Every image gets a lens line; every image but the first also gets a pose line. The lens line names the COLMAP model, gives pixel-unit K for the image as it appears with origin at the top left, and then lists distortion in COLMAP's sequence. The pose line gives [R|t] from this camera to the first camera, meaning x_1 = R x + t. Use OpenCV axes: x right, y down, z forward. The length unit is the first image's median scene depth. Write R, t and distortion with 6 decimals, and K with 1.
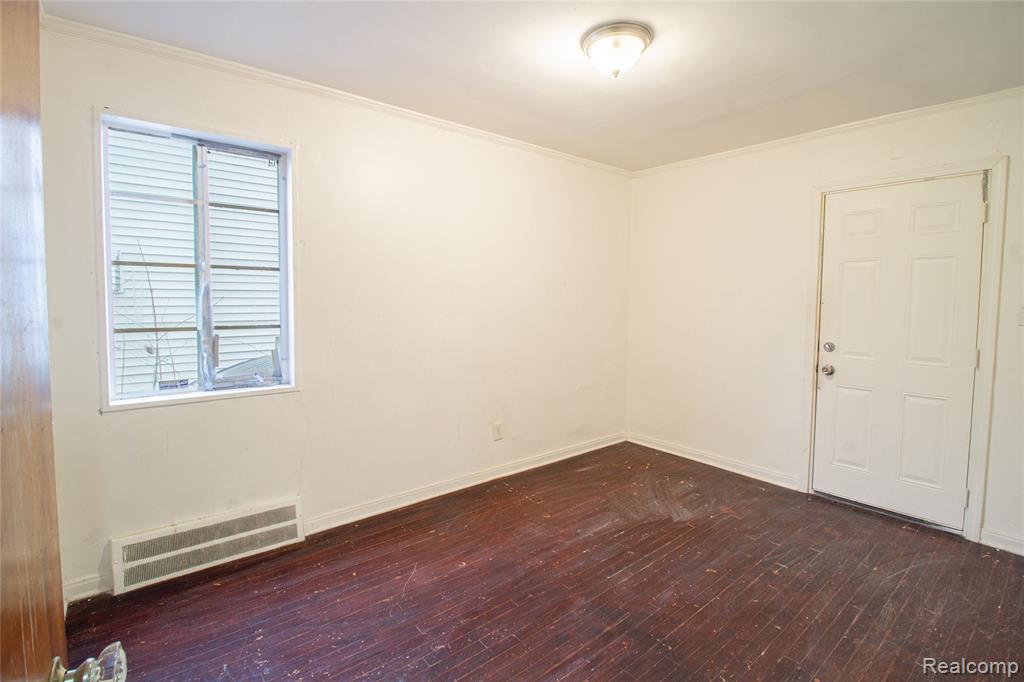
lens RADIAL K [[475.6, 0, 513.1], [0, 475.6, 318.7], [0, 0, 1]] dist [0.002898, -0.012985]
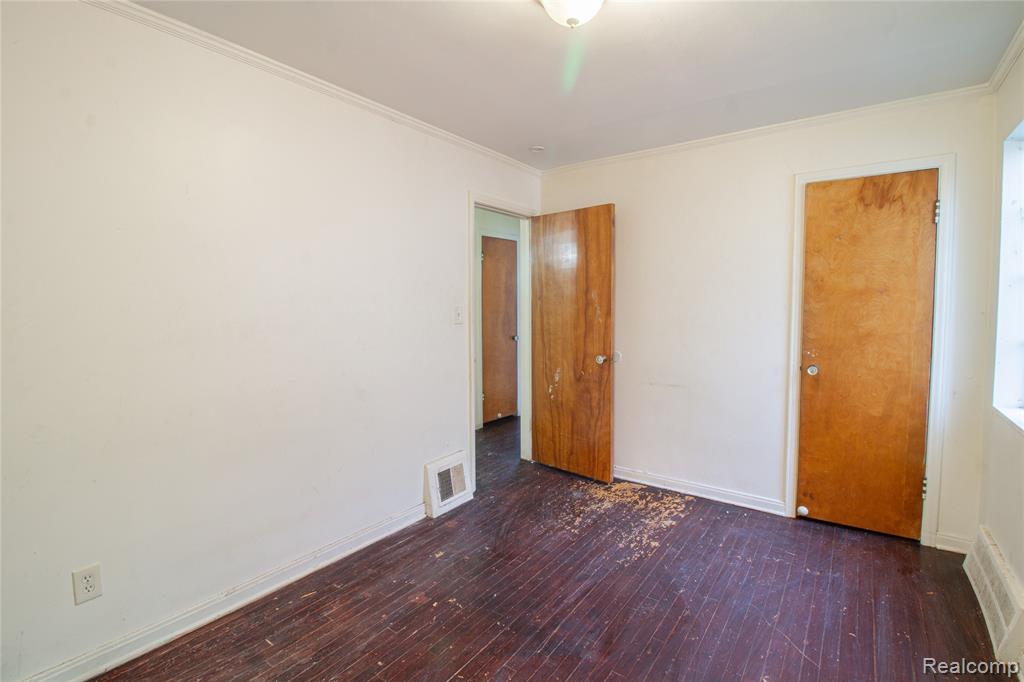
lens RADIAL K [[475.6, 0, 513.1], [0, 475.6, 318.7], [0, 0, 1]] dist [0.002898, -0.012985]
pose [[-0.967272, 0.003127, -0.253723, 0.377669], [-0.018465, 0.996405, 0.082677, -0.066193], [0.253069, 0.084656, -0.963737, 1.319154]]
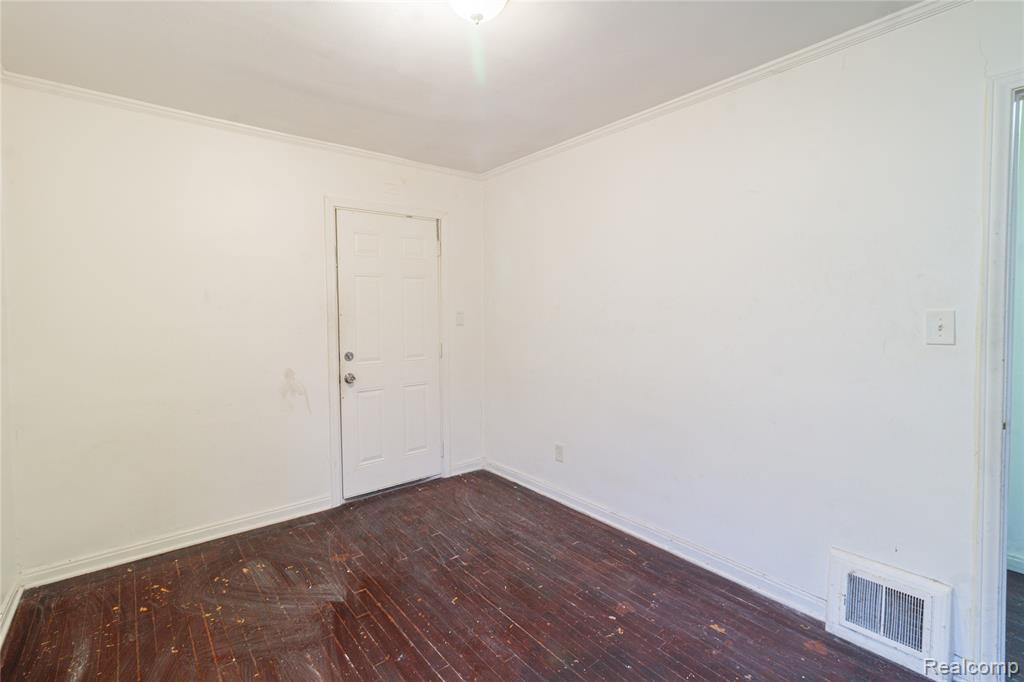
lens RADIAL K [[475.6, 0, 513.1], [0, 475.6, 318.7], [0, 0, 1]] dist [0.002898, -0.012985]
pose [[0.002821, -0.034148, 0.999413, -0.424387], [0.055259, 0.997895, 0.033940, -0.043978], [-0.998468, 0.055130, 0.004702, 0.713428]]
